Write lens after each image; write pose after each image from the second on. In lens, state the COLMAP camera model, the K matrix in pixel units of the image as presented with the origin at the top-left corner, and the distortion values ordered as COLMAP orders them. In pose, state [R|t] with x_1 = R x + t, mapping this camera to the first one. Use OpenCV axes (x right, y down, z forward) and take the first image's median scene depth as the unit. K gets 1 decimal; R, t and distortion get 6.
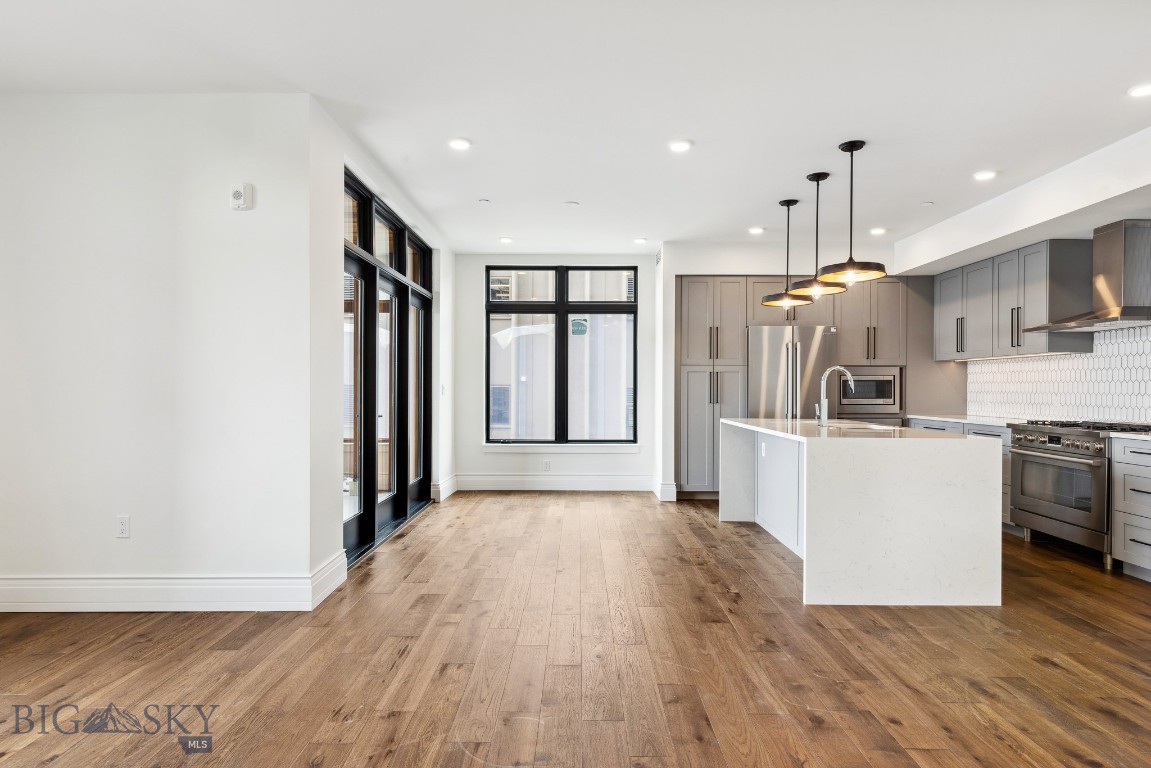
lens RADIAL K [[626.0, 0, 585.5], [0, 626.0, 387.3], [0, 0, 1]] dist [0.005706, 0.002802]
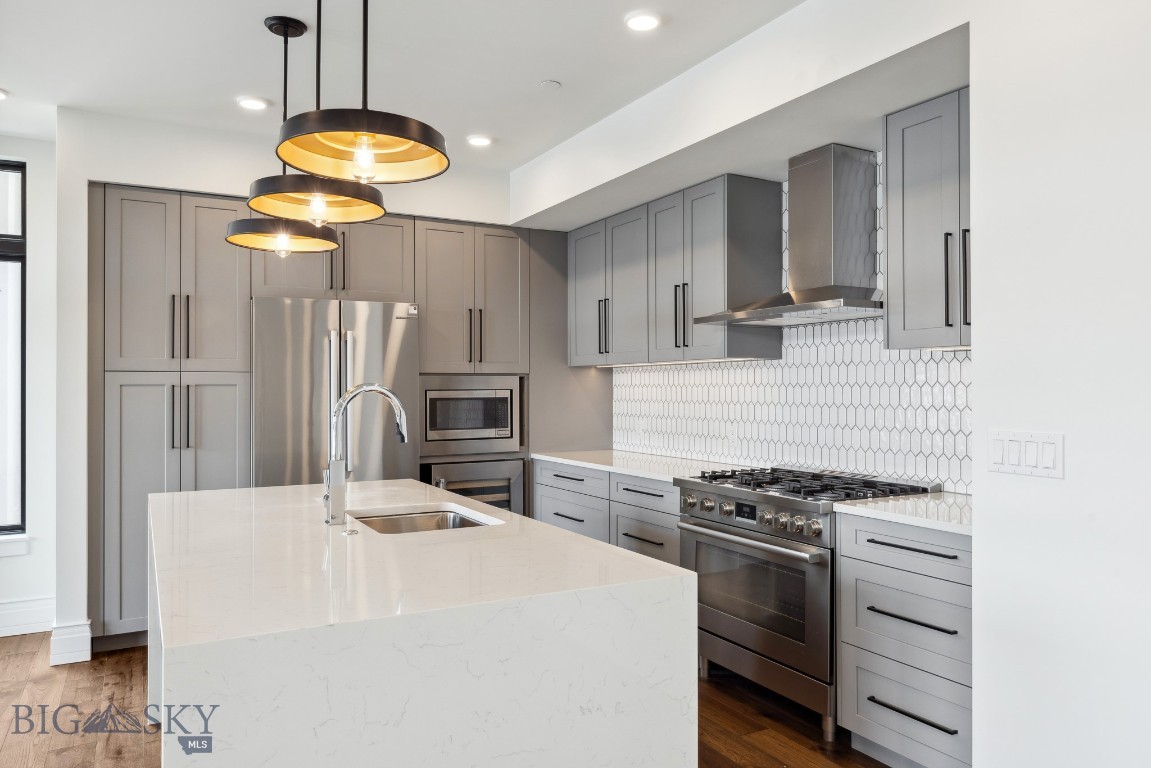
lens RADIAL K [[847.0, 0, 573.6], [0, 847.0, 389.0], [0, 0, 1]] dist [-0.010885, -0.003430]
pose [[0.875014, -0.003151, 0.484087, 0.183910], [0.005874, 0.999974, -0.004109, -0.020122], [-0.484062, 0.006439, 0.875010, 0.313184]]
